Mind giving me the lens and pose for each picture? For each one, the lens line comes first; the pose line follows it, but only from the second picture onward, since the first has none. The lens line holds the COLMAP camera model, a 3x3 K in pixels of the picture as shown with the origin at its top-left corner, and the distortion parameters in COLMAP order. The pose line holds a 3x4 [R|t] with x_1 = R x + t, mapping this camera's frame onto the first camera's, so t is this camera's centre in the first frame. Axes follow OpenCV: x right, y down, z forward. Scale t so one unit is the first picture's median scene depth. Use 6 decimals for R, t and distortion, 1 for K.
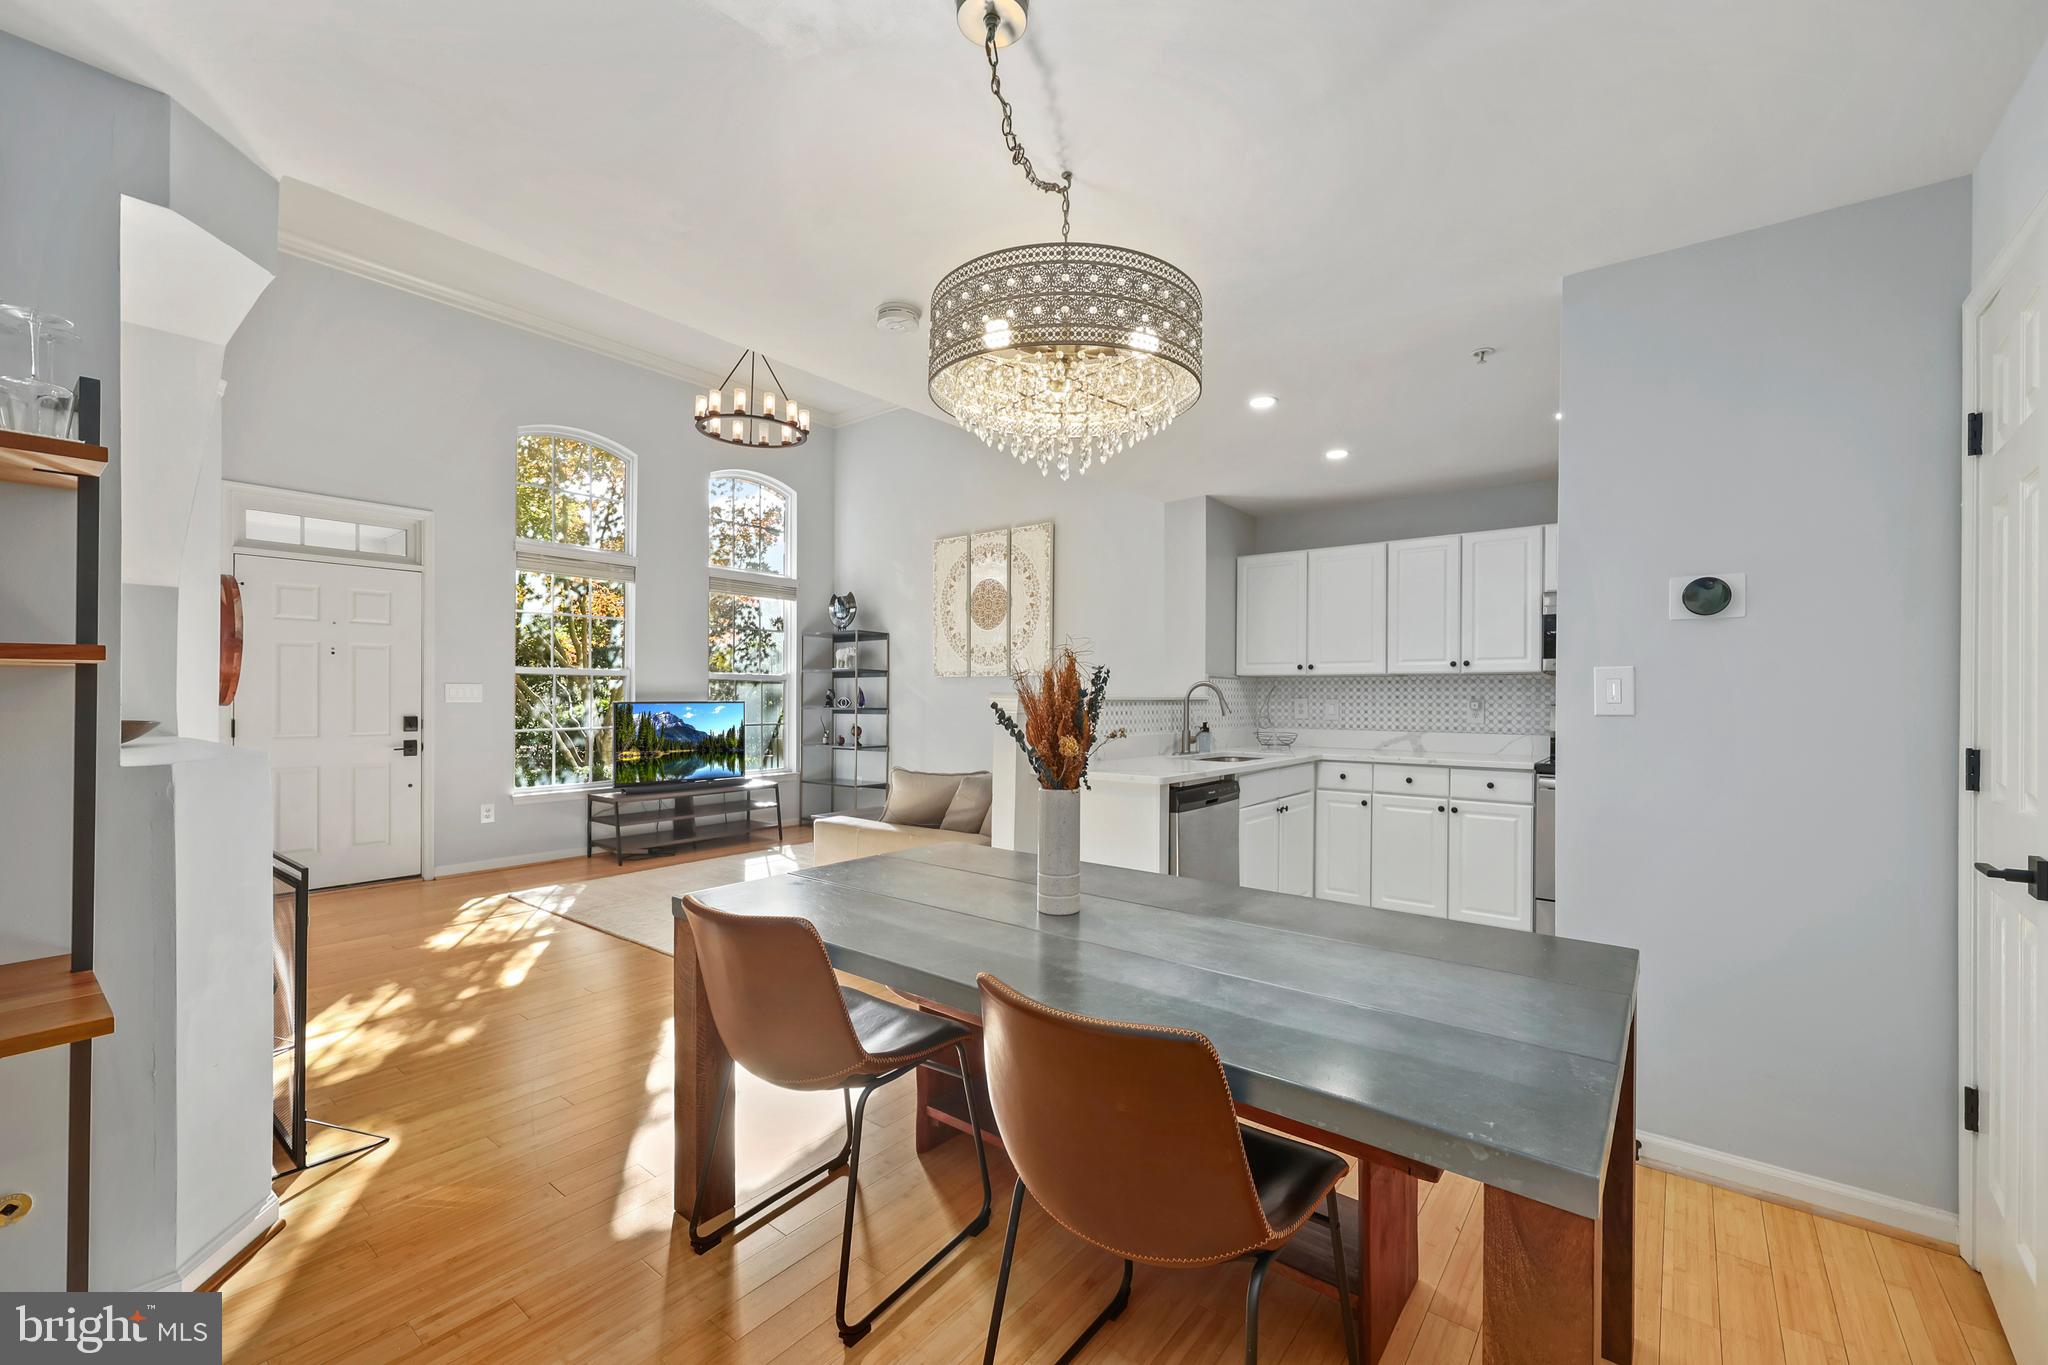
lens RADIAL K [[830.1, 0, 1024.0], [0, 830.1, 682.5], [0, 0, 1]] dist [-0.000153, -0.000024]
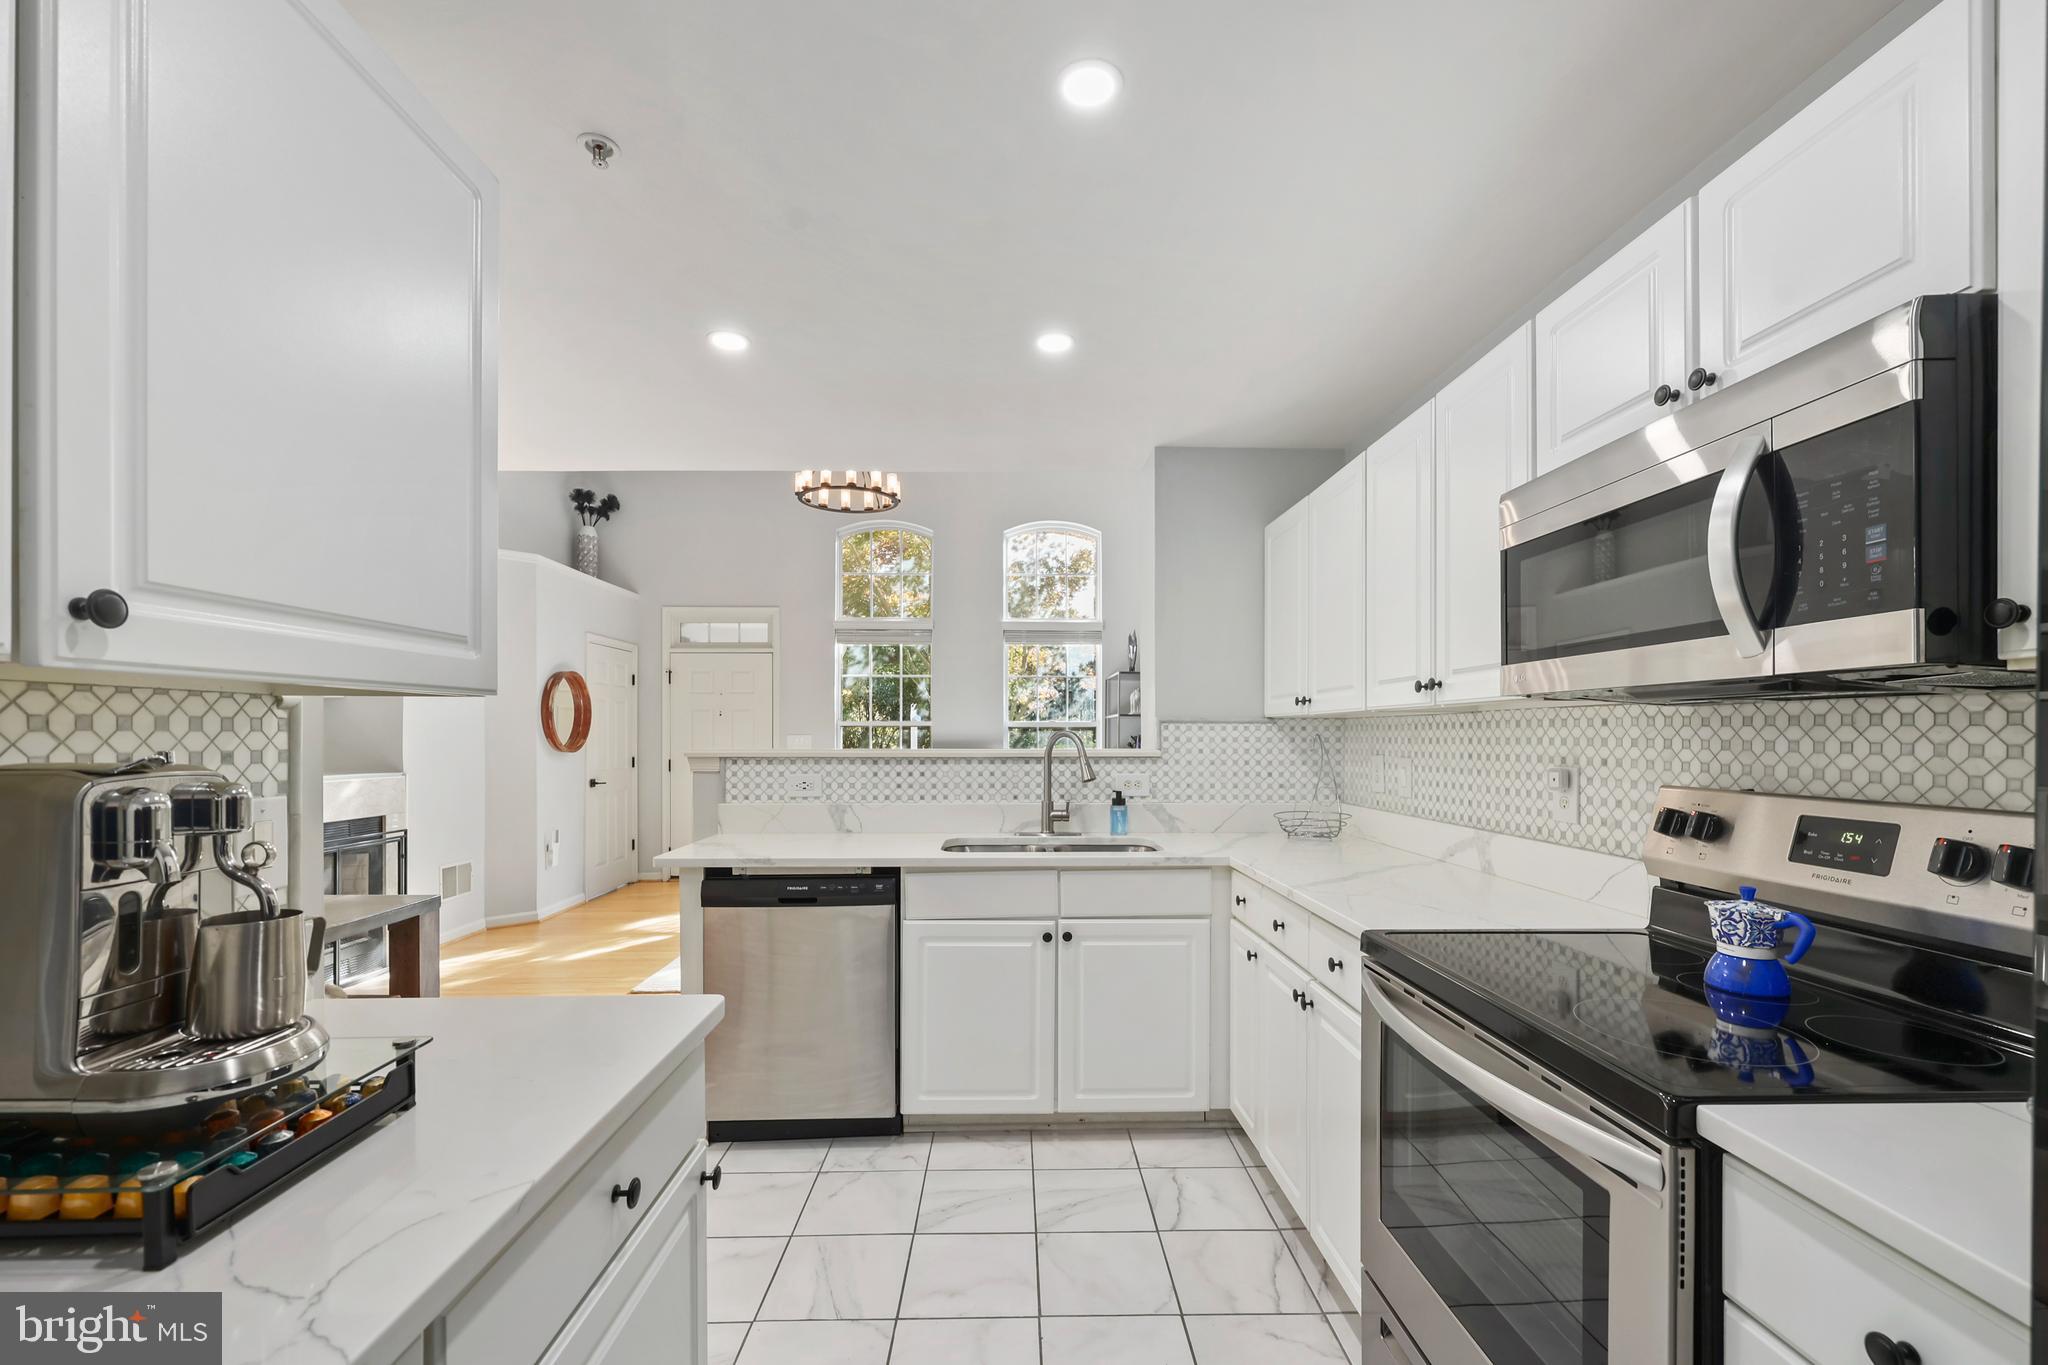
lens RADIAL K [[824.7, 0, 1021.9], [0, 824.7, 723.4], [0, 0, 1]] dist [0.000457, 0.000016]
pose [[0.638975, -0.015015, -0.769081, 0.517441], [0.017339, 0.999837, -0.005114, -0.002836], [0.769032, -0.010068, 0.639131, 0.402631]]
